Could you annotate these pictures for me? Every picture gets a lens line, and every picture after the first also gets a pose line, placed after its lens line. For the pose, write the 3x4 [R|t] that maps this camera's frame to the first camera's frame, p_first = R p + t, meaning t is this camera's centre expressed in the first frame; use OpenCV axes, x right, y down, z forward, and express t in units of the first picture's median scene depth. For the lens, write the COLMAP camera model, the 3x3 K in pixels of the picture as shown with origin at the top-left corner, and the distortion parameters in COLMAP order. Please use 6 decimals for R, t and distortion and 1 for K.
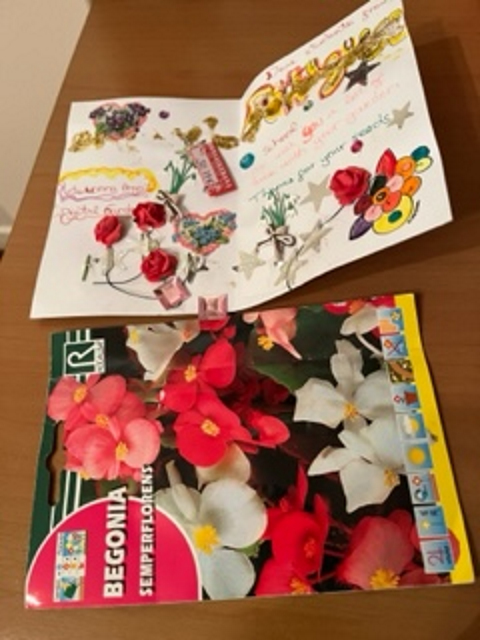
lens RADIAL K [[481.1, 0, 240.0], [0, 481.1, 320.0], [0, 0, 1]] dist [-0.000725, -0.001749]
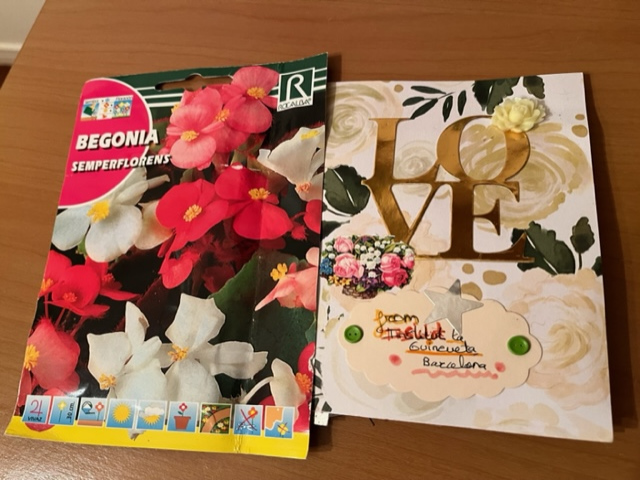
lens RADIAL K [[481.1, 0, 320.0], [0, 481.1, 240.0], [0, 0, 1]] dist [-0.000725, -0.001749]
pose [[-0.044797, 0.982580, -0.180358, 0.170689], [-0.803081, 0.071962, 0.591509, -0.606446], [0.594184, 0.171340, 0.785868, 0.388687]]
